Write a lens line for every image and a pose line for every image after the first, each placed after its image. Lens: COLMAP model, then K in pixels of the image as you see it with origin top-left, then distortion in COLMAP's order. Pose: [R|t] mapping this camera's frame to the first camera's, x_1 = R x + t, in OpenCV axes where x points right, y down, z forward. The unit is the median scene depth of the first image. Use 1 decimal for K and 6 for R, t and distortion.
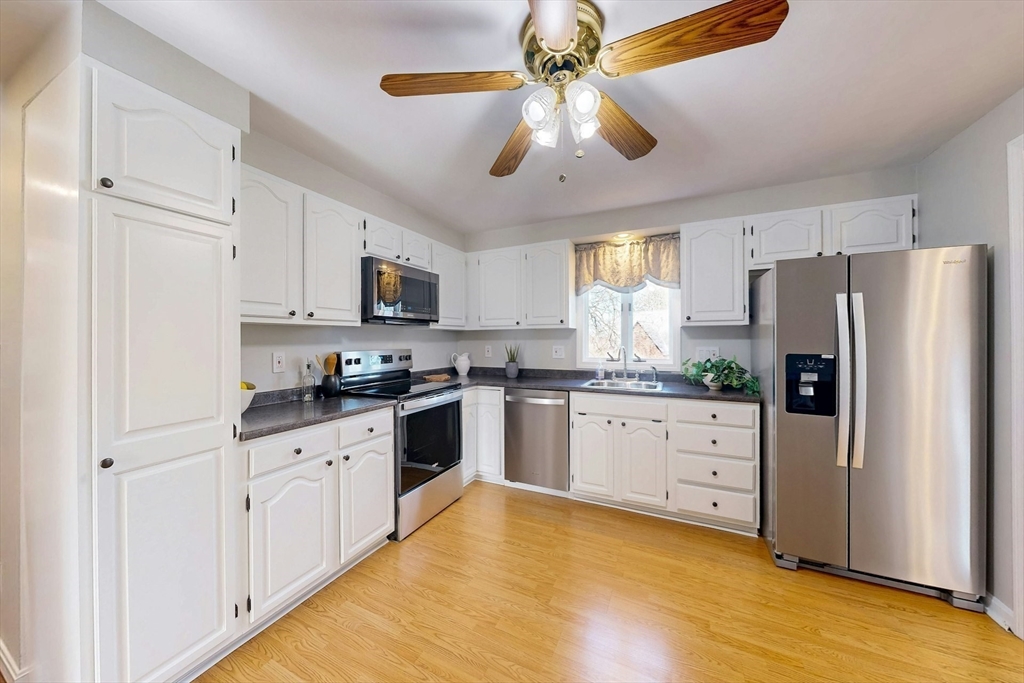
lens RADIAL K [[341.5, 0, 511.2], [0, 341.5, 339.2], [0, 0, 1]] dist [-0.000396, -0.000068]
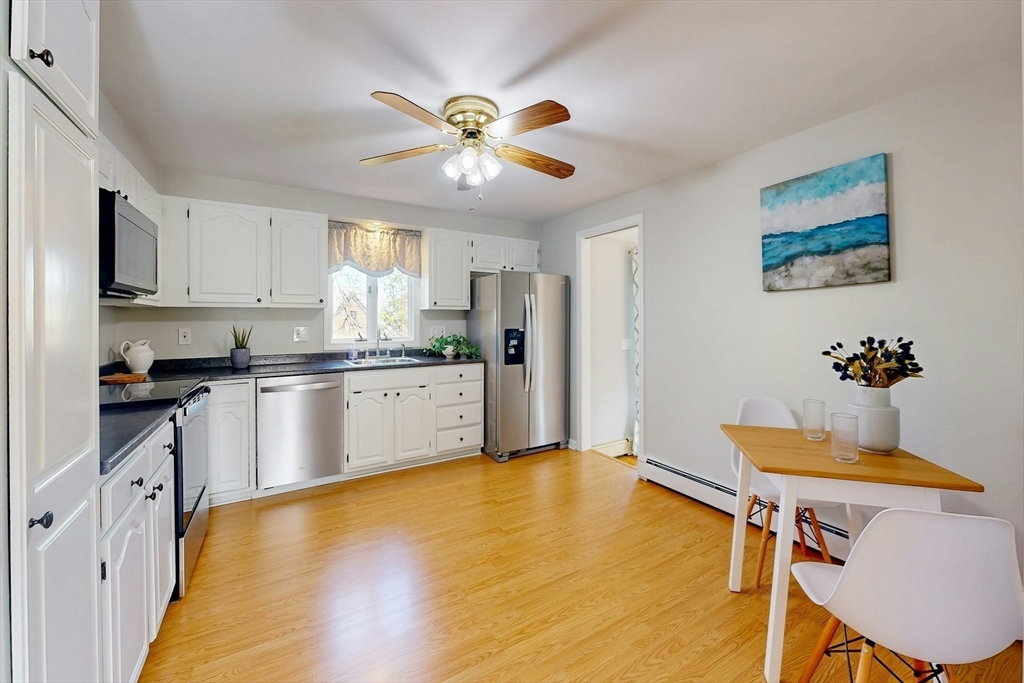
lens RADIAL K [[394.4, 0, 504.9], [0, 394.4, 322.6], [0, 0, 1]] dist [0.000170, 0.000022]
pose [[0.555353, -0.004255, 0.831604, -0.512312], [-0.000087, 0.999987, 0.005174, 0.002256], [-0.831615, -0.002946, 0.555345, -0.026865]]
